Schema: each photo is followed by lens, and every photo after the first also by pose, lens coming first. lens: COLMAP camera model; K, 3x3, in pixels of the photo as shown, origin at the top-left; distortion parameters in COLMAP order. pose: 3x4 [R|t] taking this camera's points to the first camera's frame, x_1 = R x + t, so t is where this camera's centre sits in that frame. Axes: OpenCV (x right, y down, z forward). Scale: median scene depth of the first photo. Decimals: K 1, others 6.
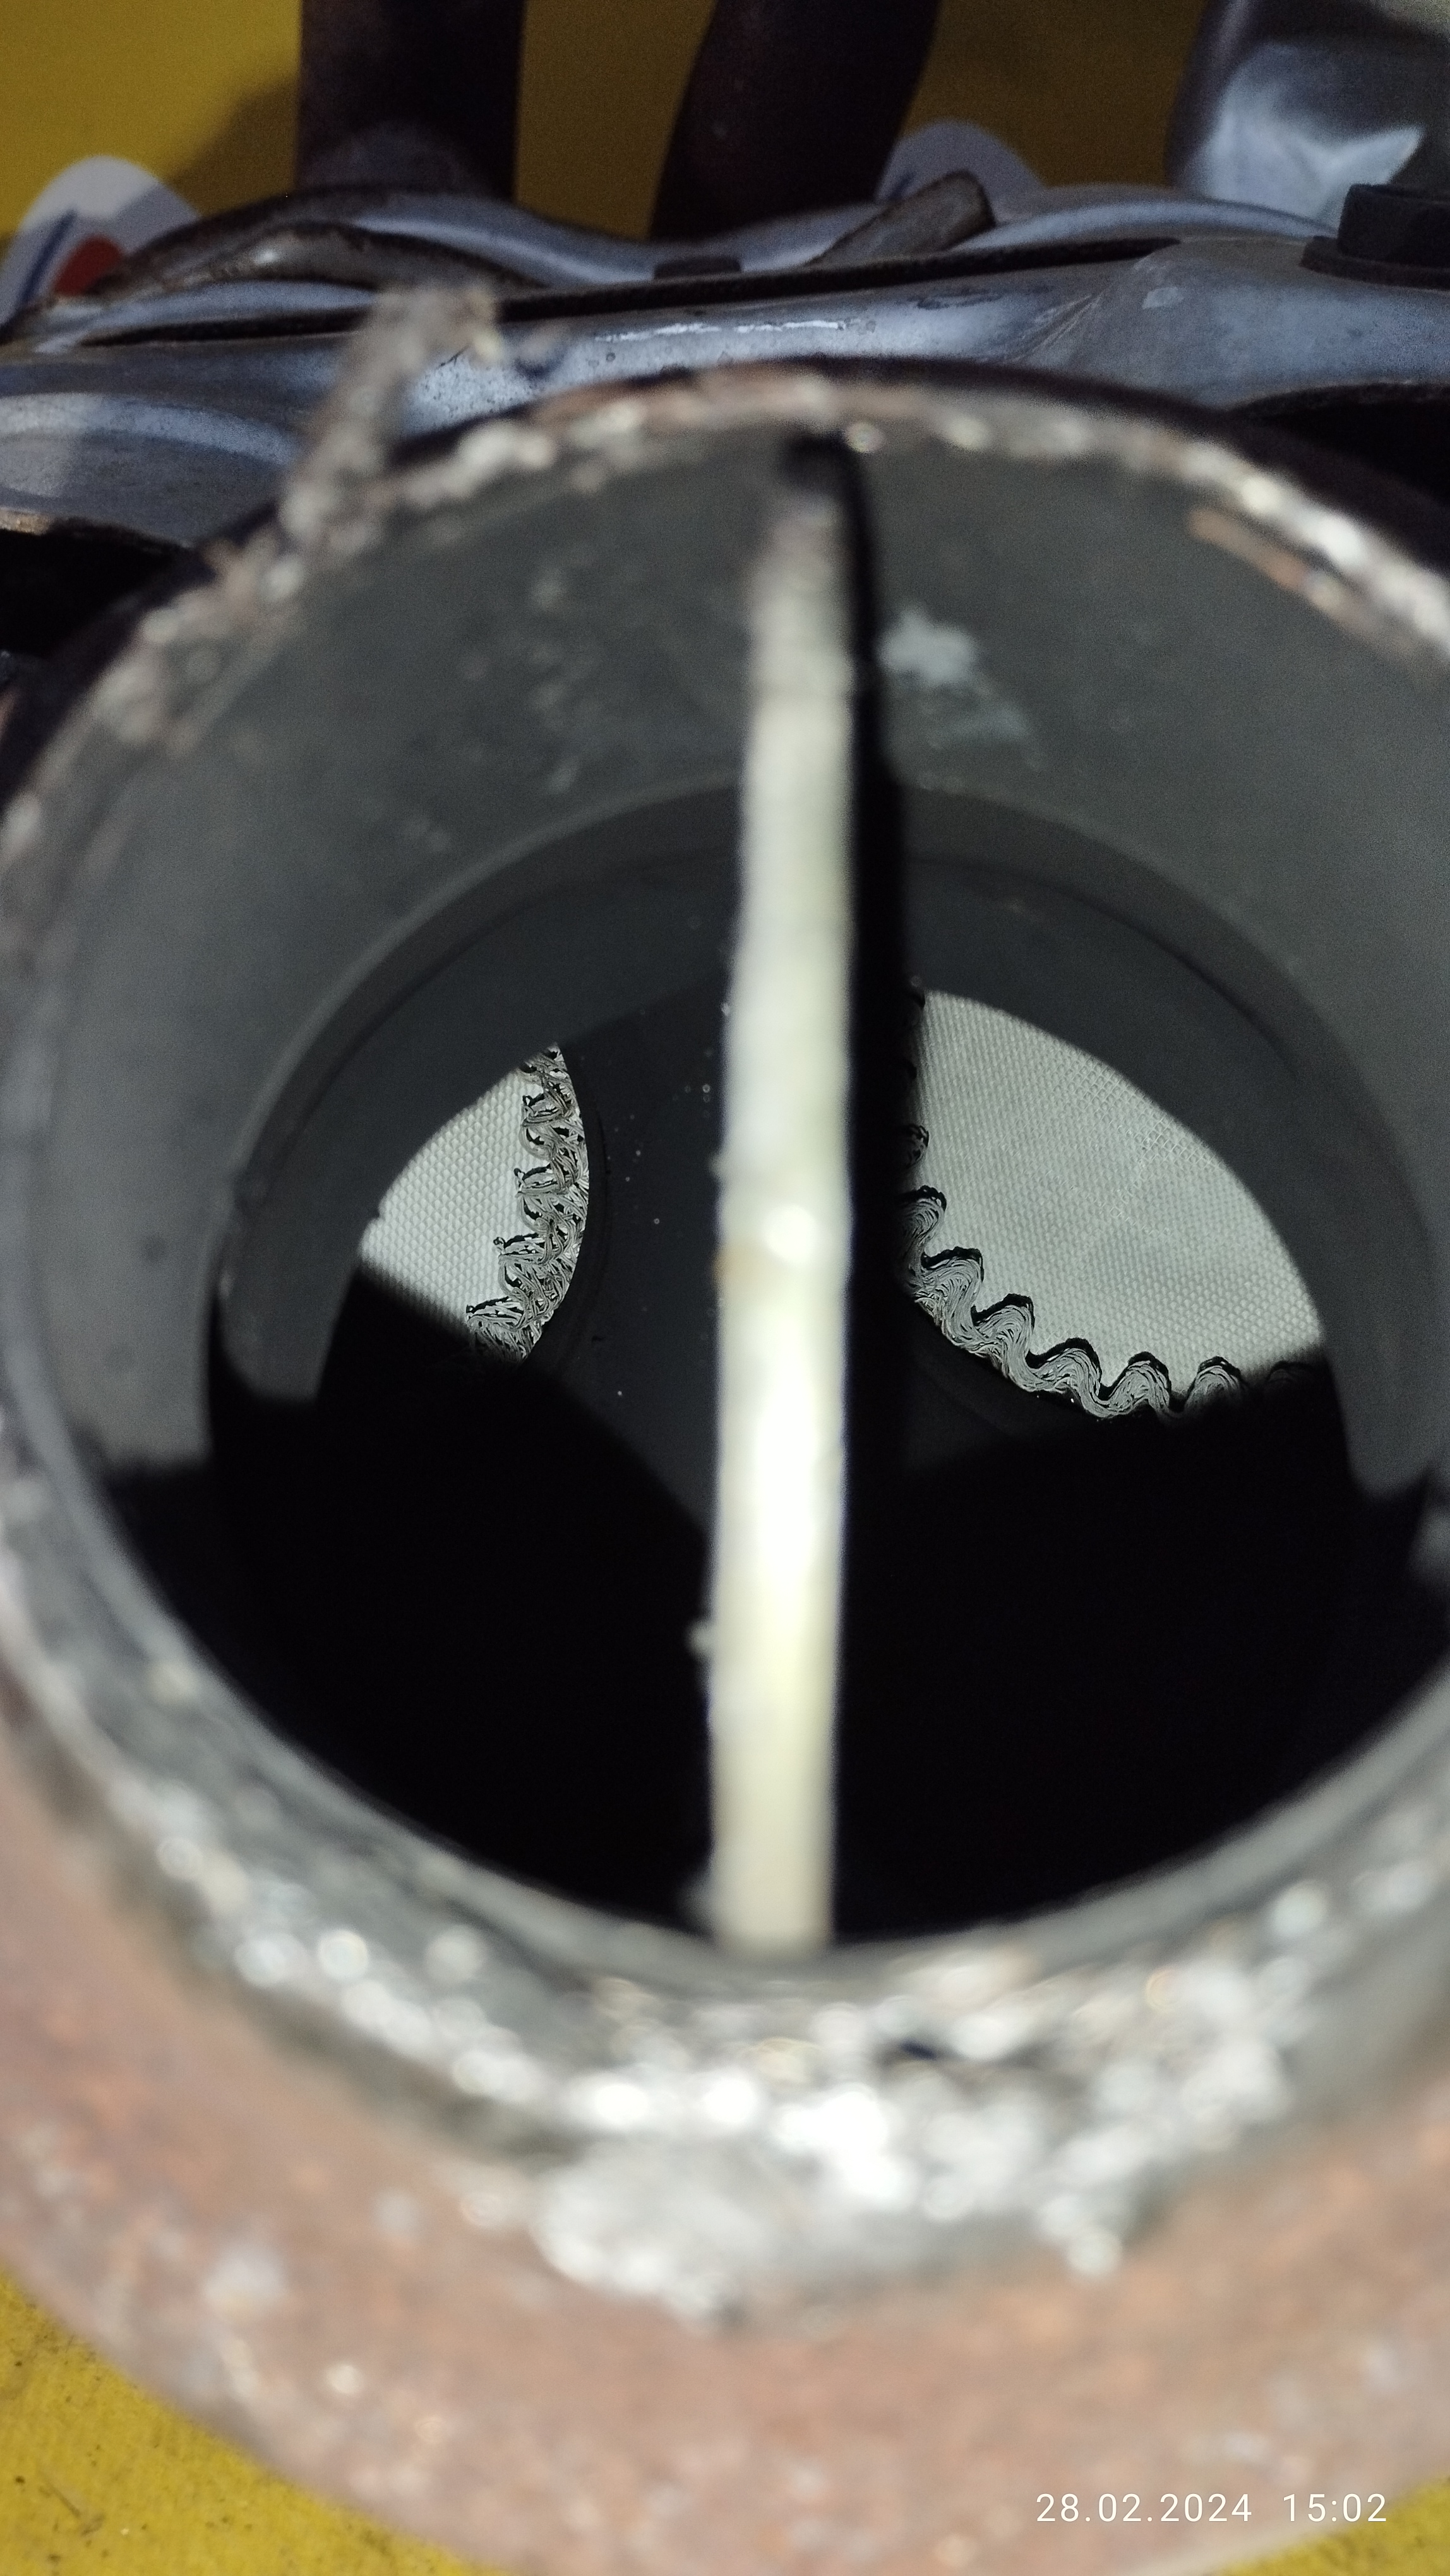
lens RADIAL K [[2098.3, 0, 725.0], [0, 2098.3, 1288.0], [0, 0, 1]] dist [0.062788, -0.103814]
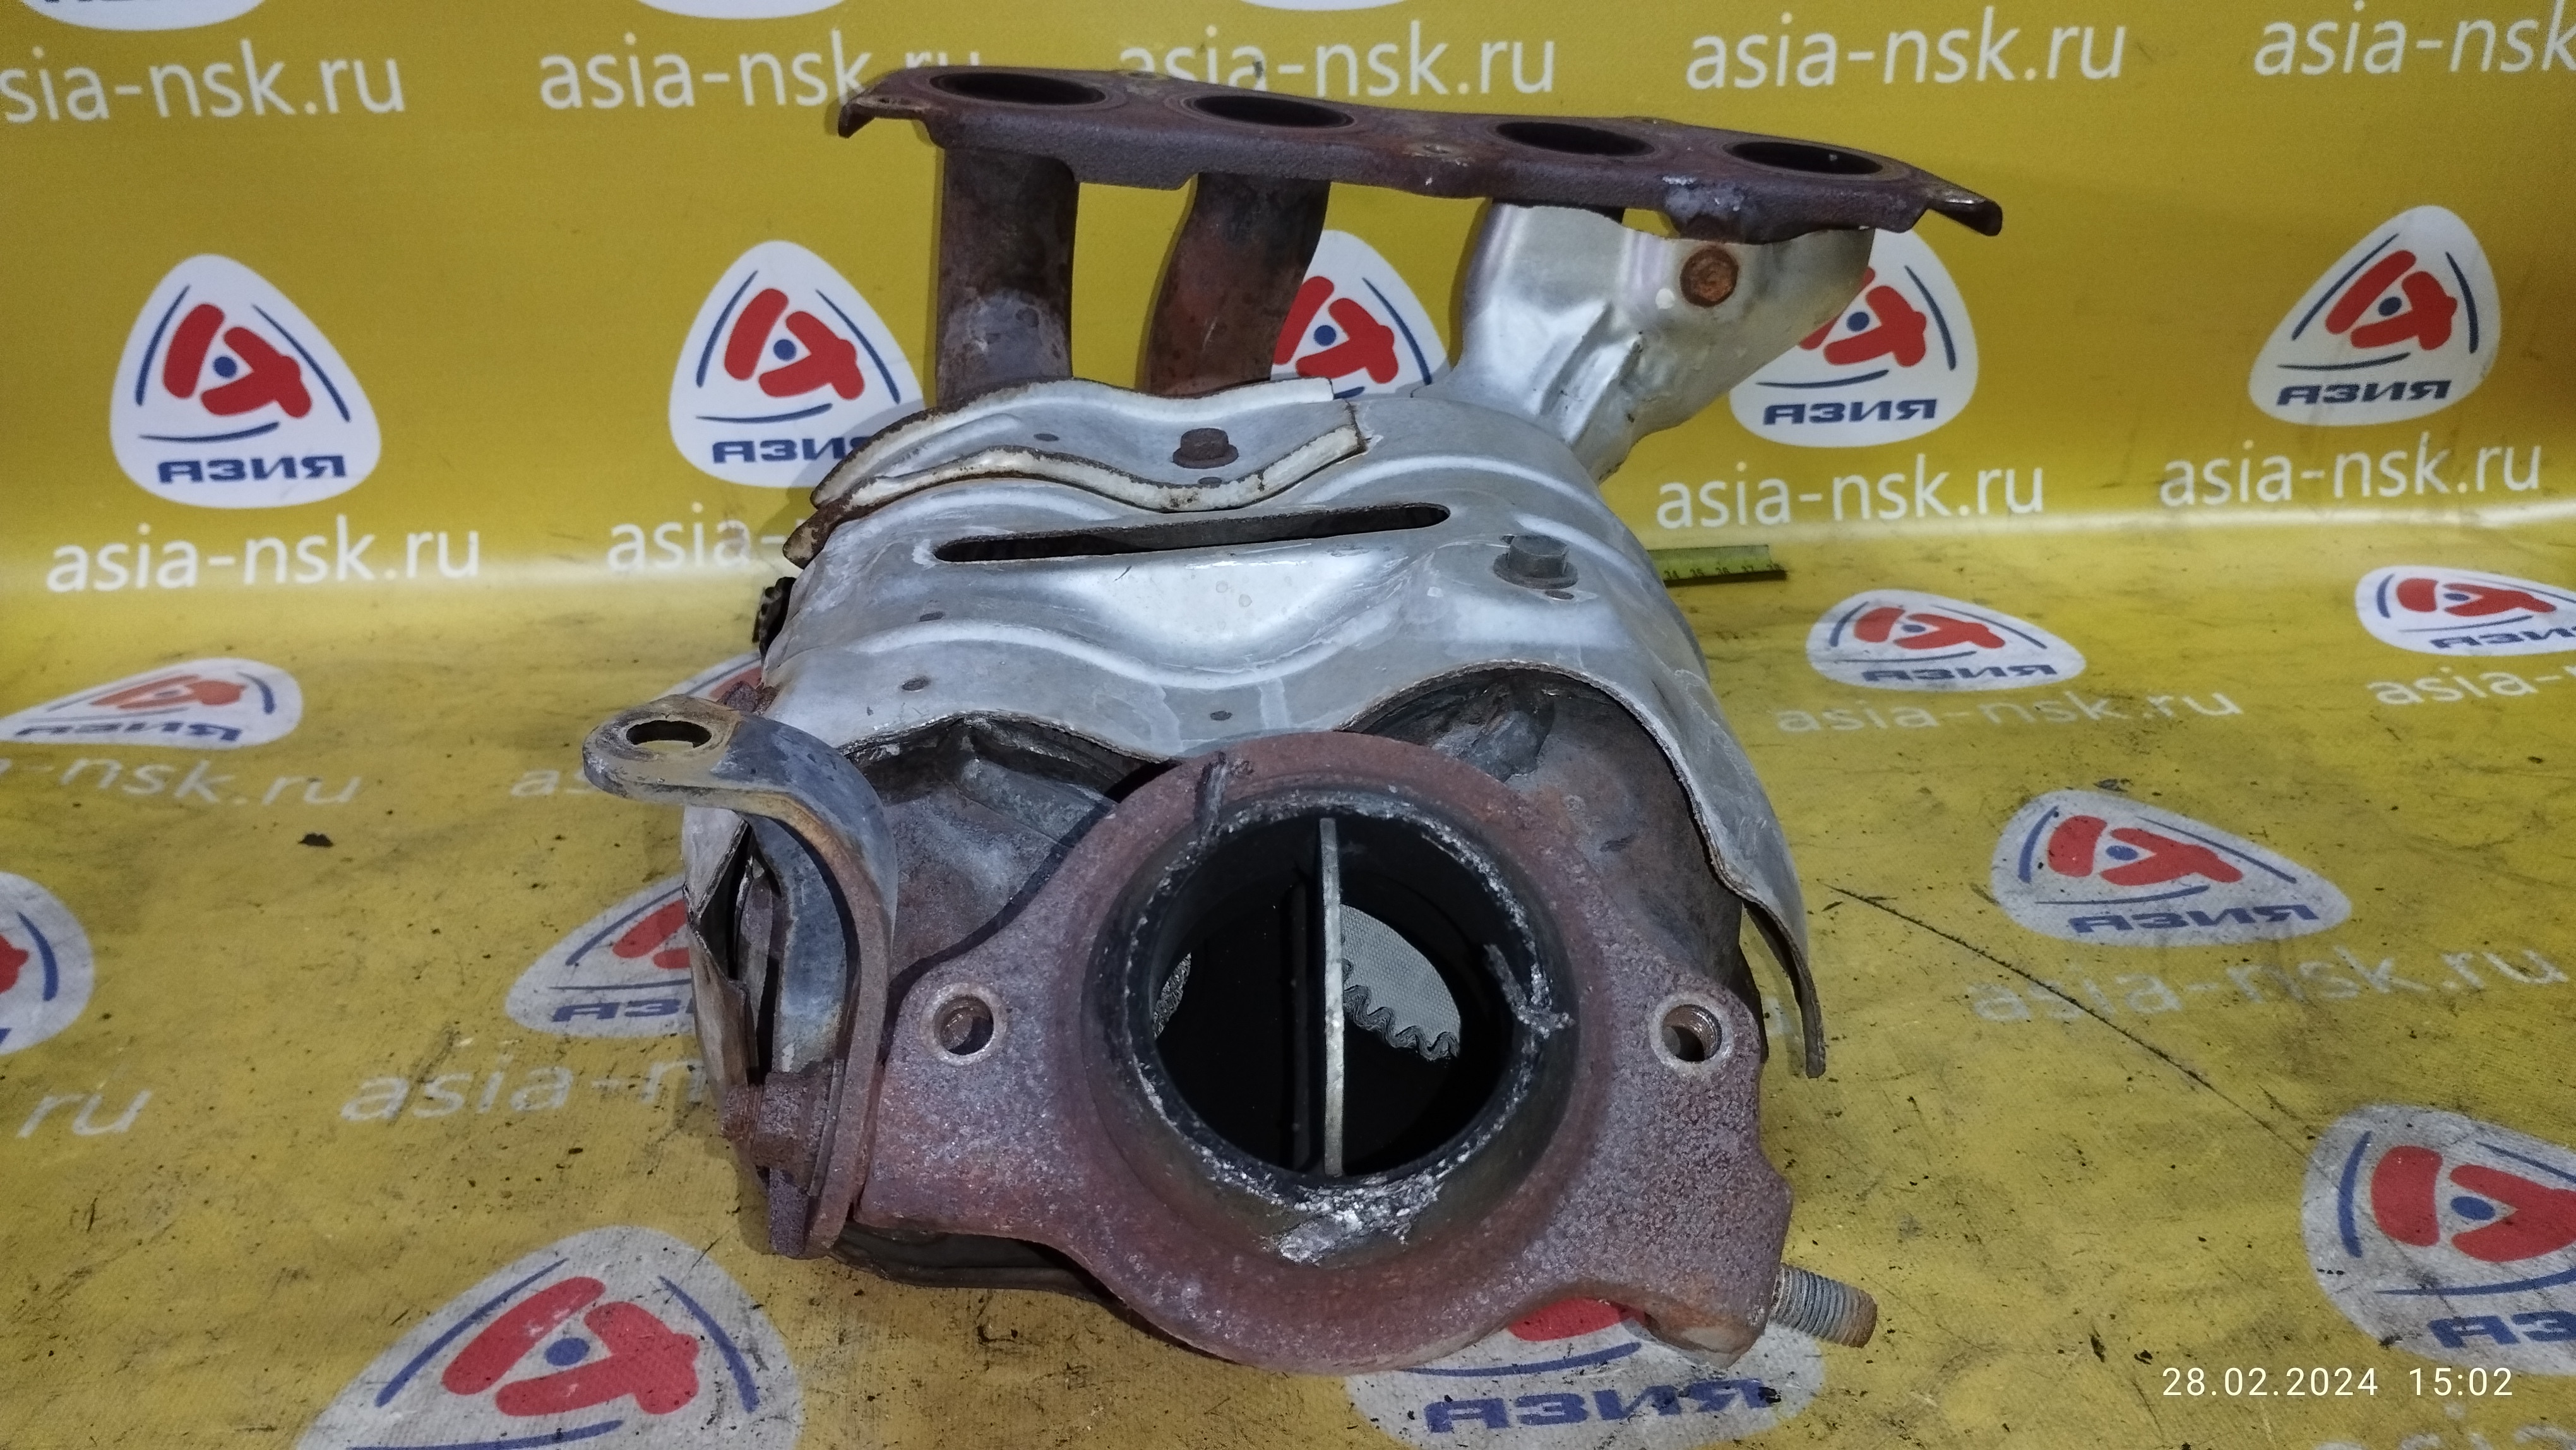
lens RADIAL K [[2098.3, 0, 1289.2], [0, 2098.3, 732.5], [0, 0, 1]] dist [0.062788, -0.103814]
pose [[0.996408, -0.013808, 0.083554, -0.359599], [0.021894, 0.995078, -0.096646, -0.172800], [-0.081809, 0.098128, 0.991806, -2.975079]]
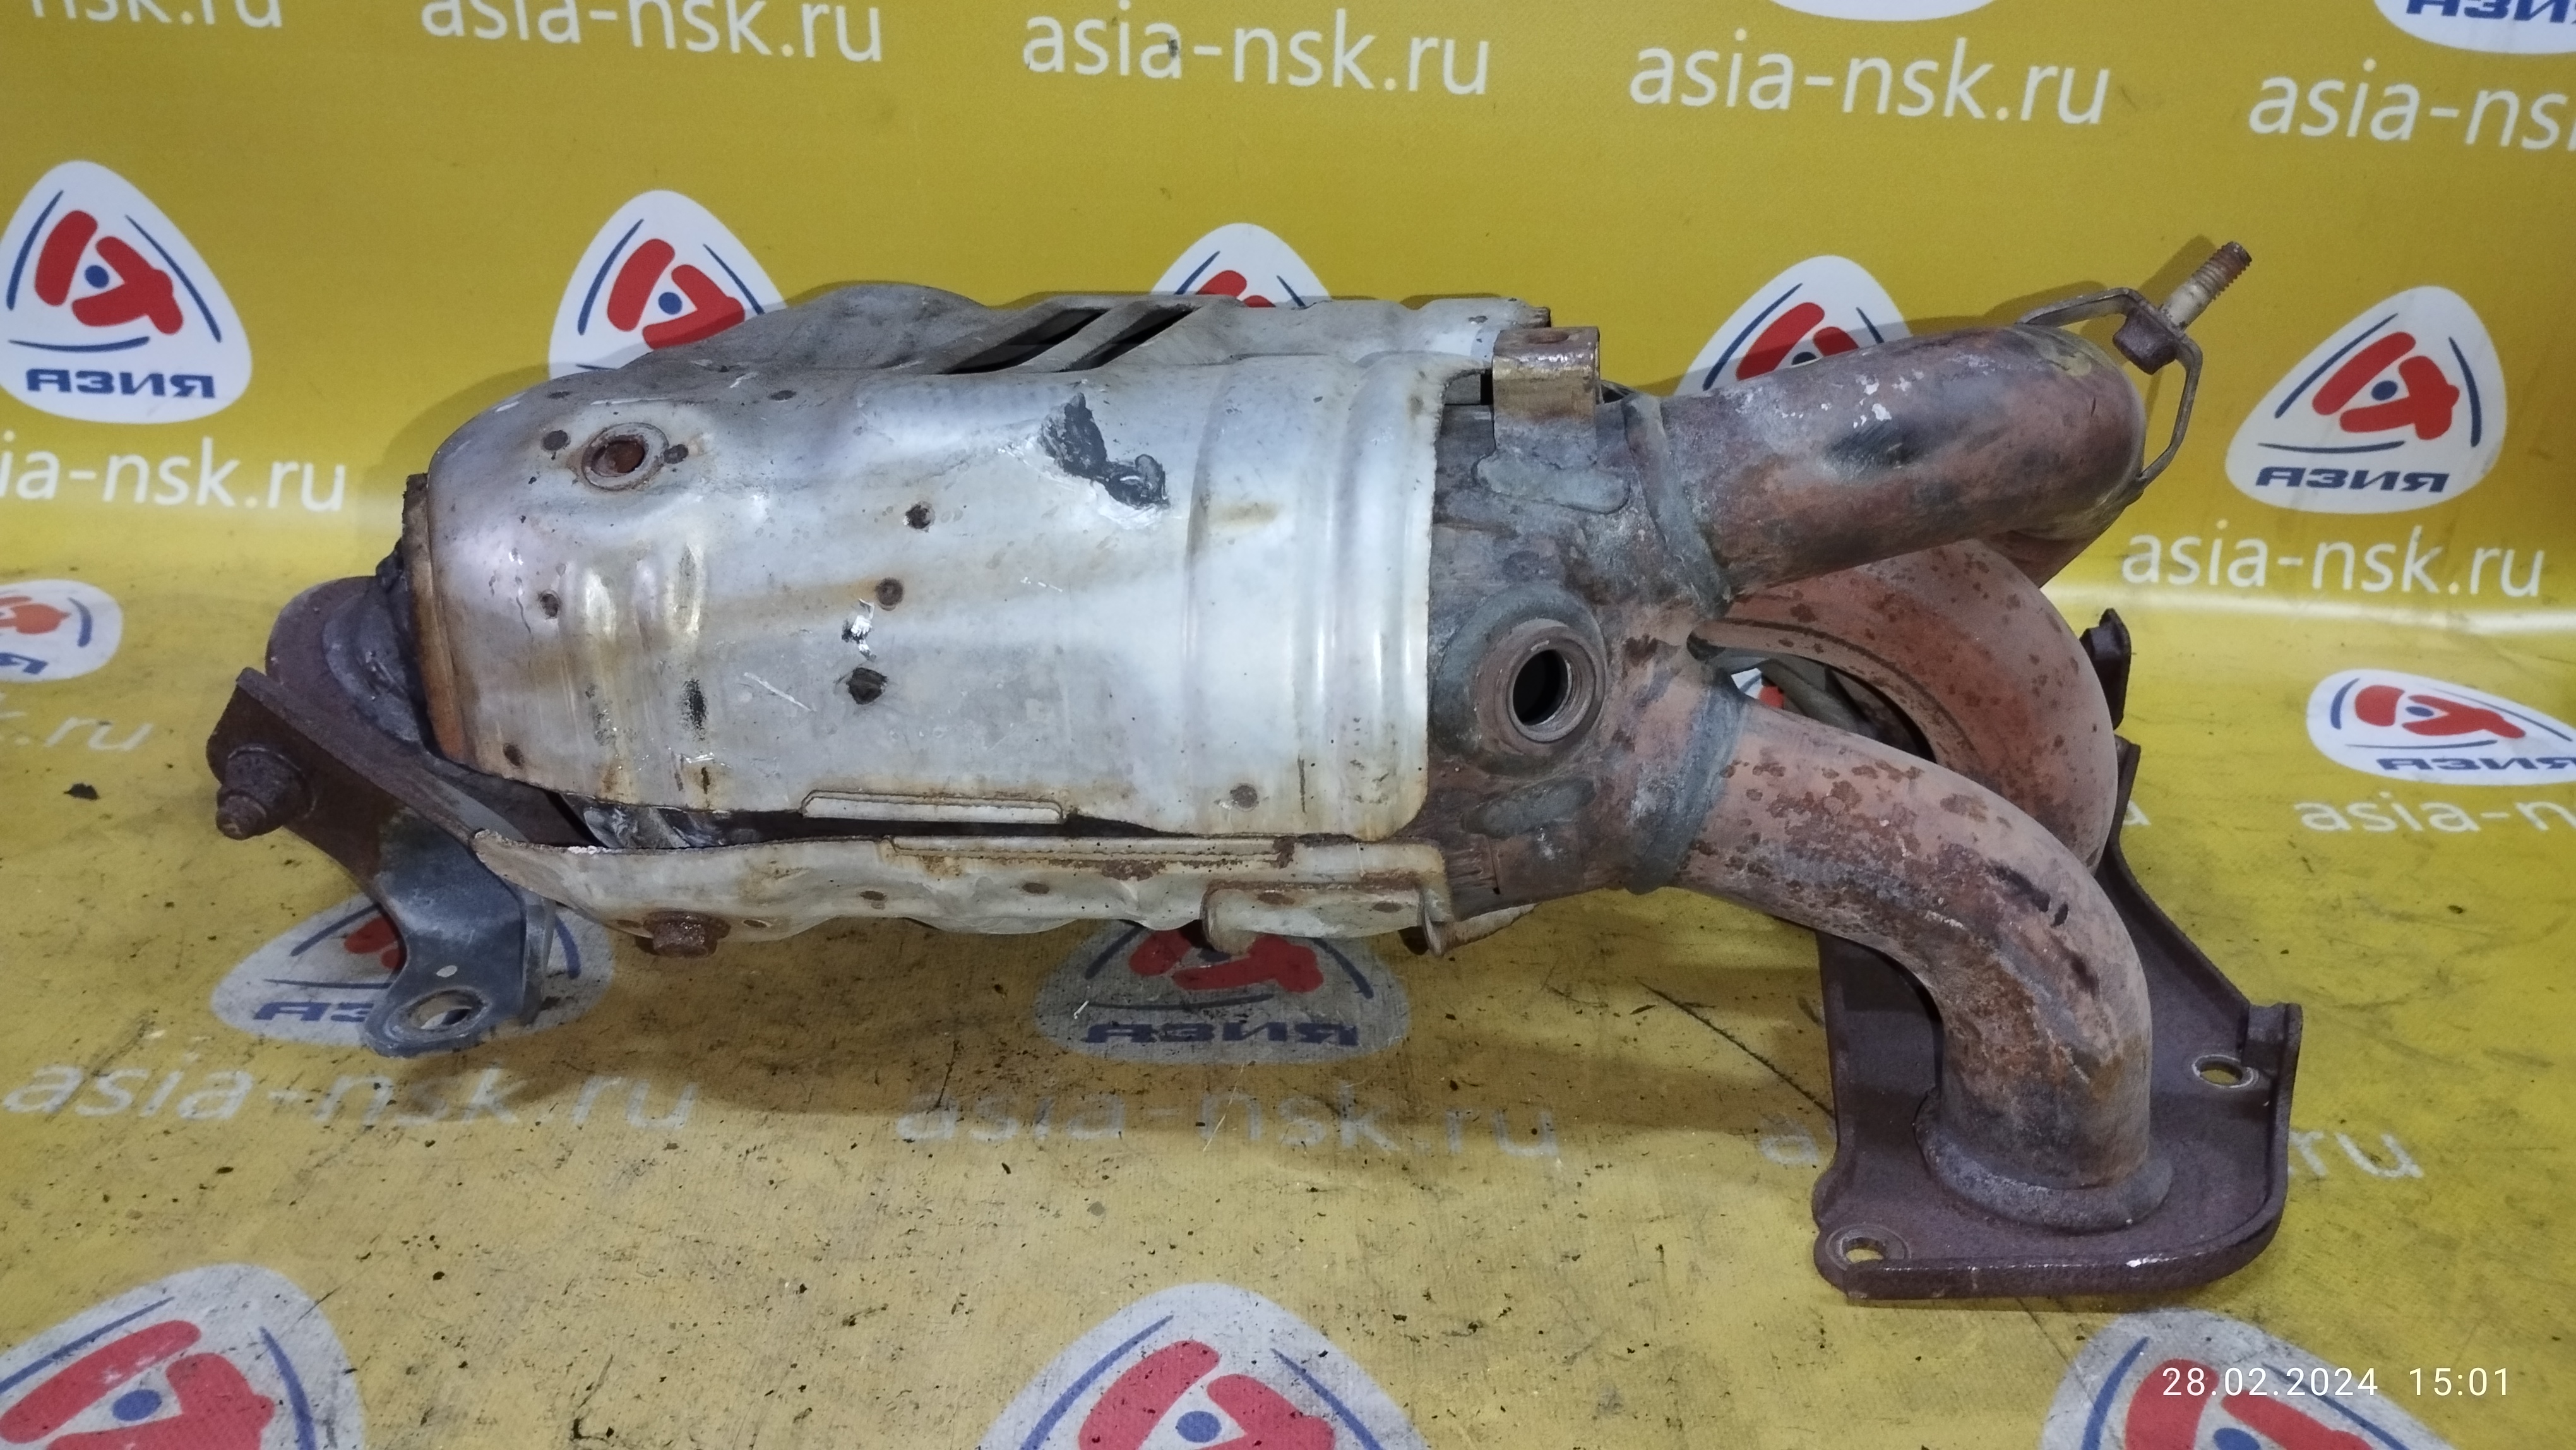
lens RADIAL K [[2107.0, 0, 1288.0], [0, 2107.0, 725.0], [0, 0, 1]] dist [0.065149, -0.102096]
pose [[0.996613, 0.070182, 0.042858, 0.560815], [-0.066989, 0.995162, -0.071869, -0.561130], [-0.047694, 0.068755, 0.996493, -2.645664]]
